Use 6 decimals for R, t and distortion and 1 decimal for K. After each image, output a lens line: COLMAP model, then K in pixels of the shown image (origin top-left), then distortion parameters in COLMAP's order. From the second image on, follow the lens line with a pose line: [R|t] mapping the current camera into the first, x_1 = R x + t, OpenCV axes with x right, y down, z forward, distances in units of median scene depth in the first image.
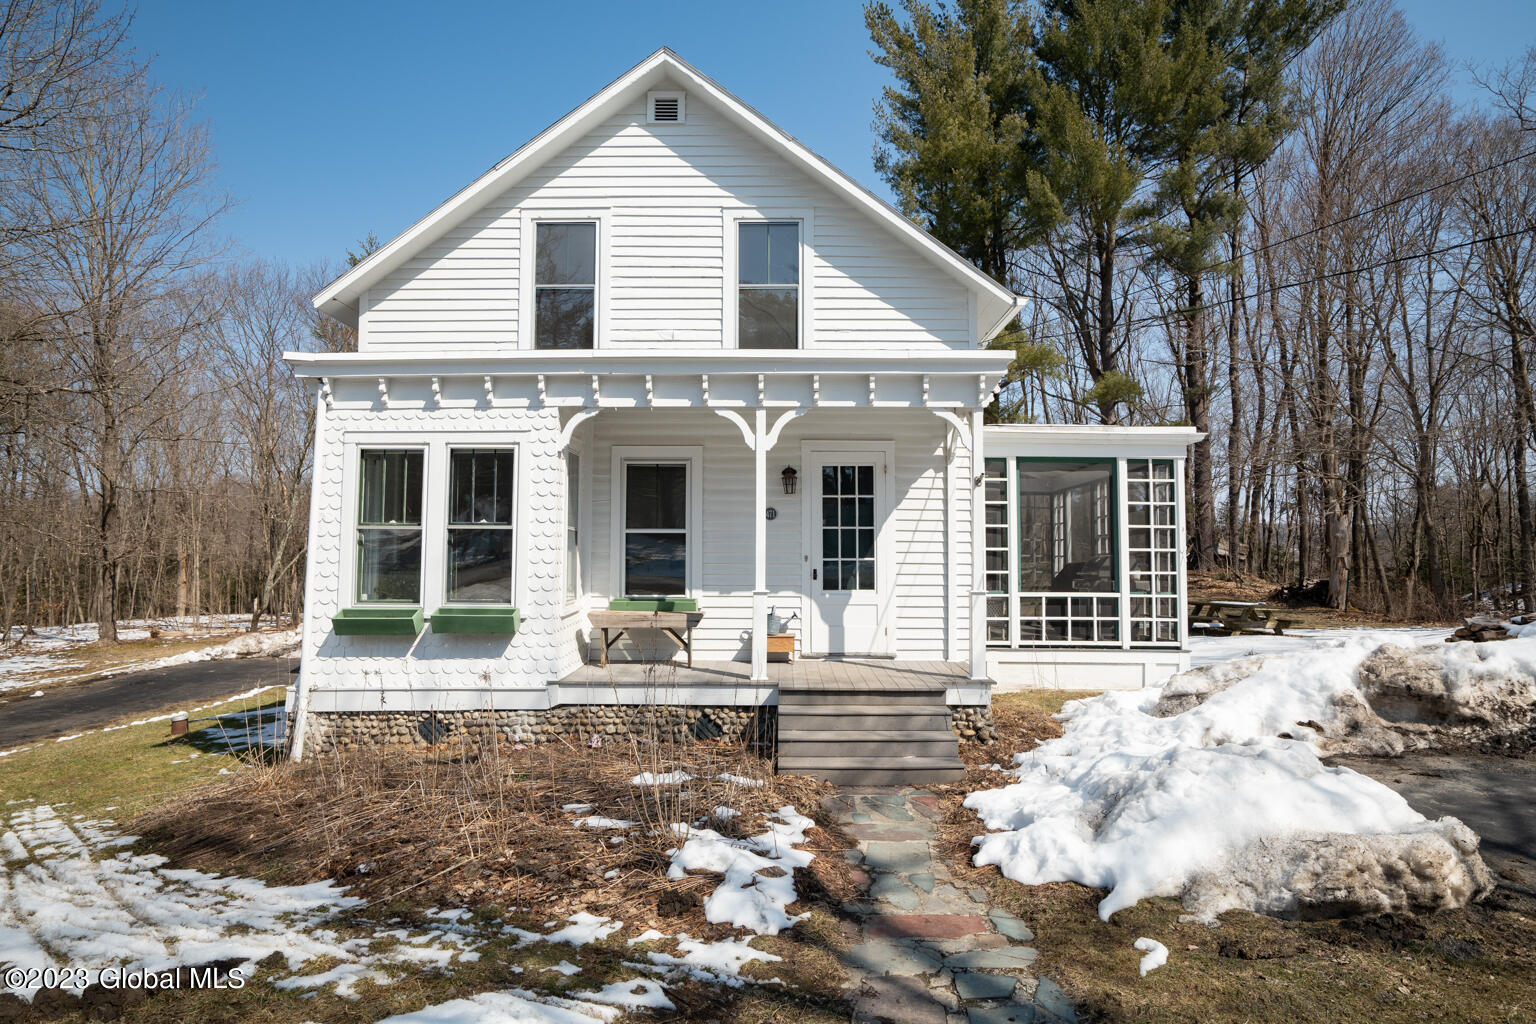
lens RADIAL K [[896.5, 0, 768.0], [0, 896.5, 512.0], [0, 0, 1]] dist [-0.002189, -0.000099]
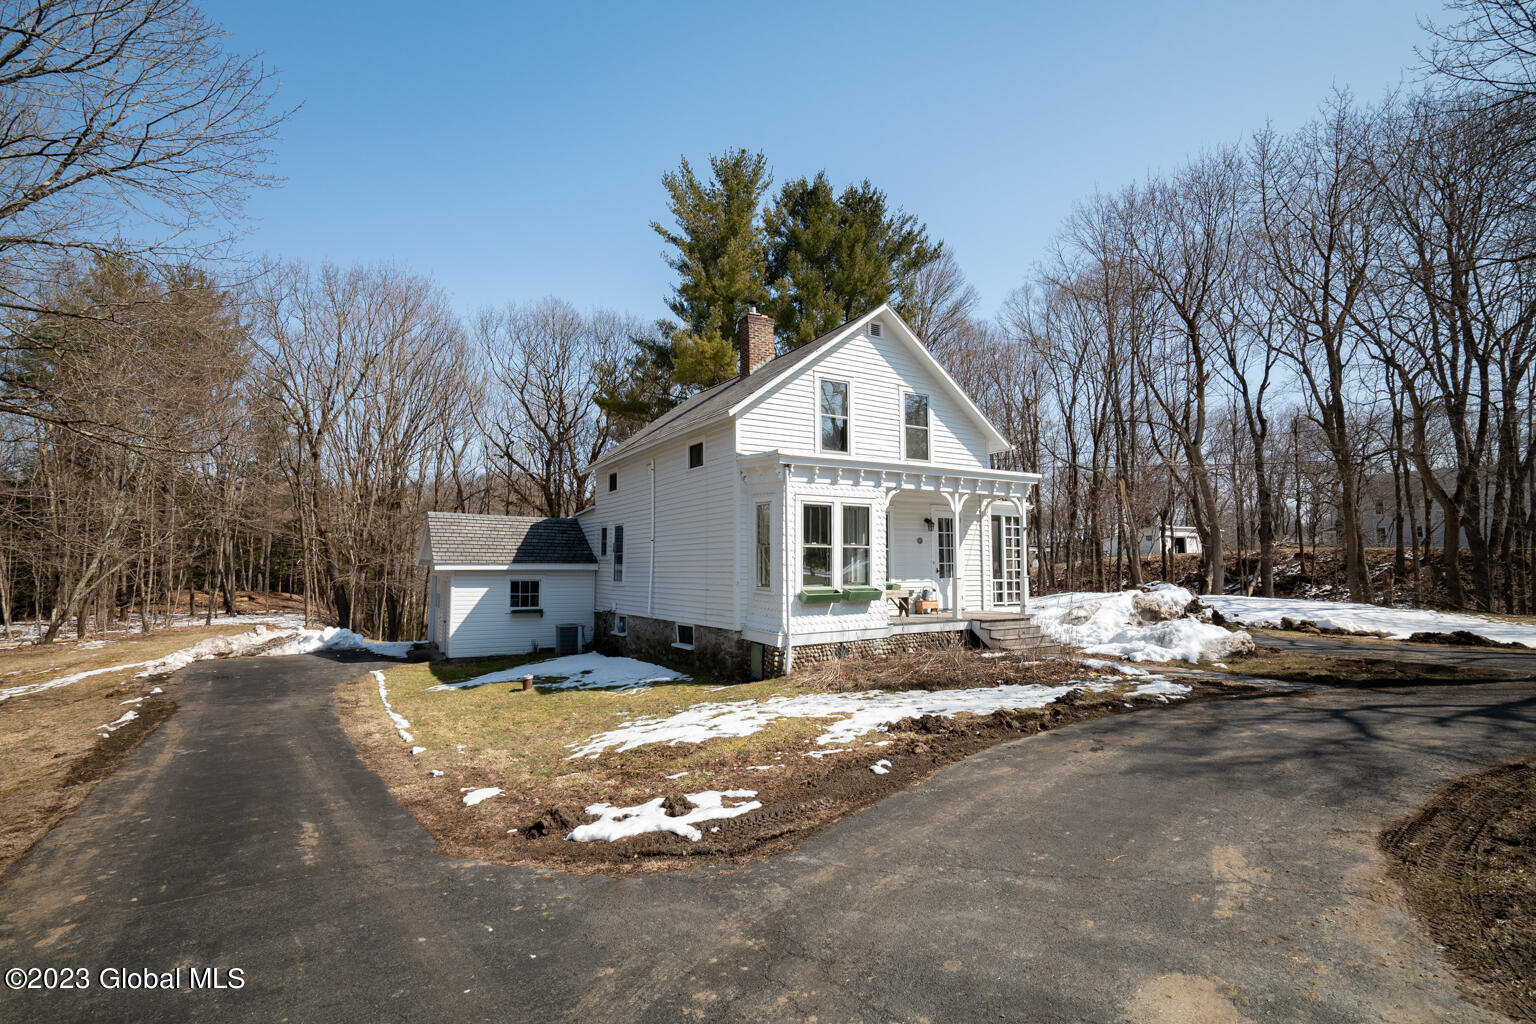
lens RADIAL K [[763.0, 0, 768.0], [0, 763.0, 512.0], [0, 0, 1]] dist [-0.039966, 0.000047]
pose [[0.837507, 0.035187, 0.545292, -1.233431], [-0.023767, 0.999326, -0.027982, -0.006659], [-0.545909, 0.010475, 0.837779, -0.251202]]
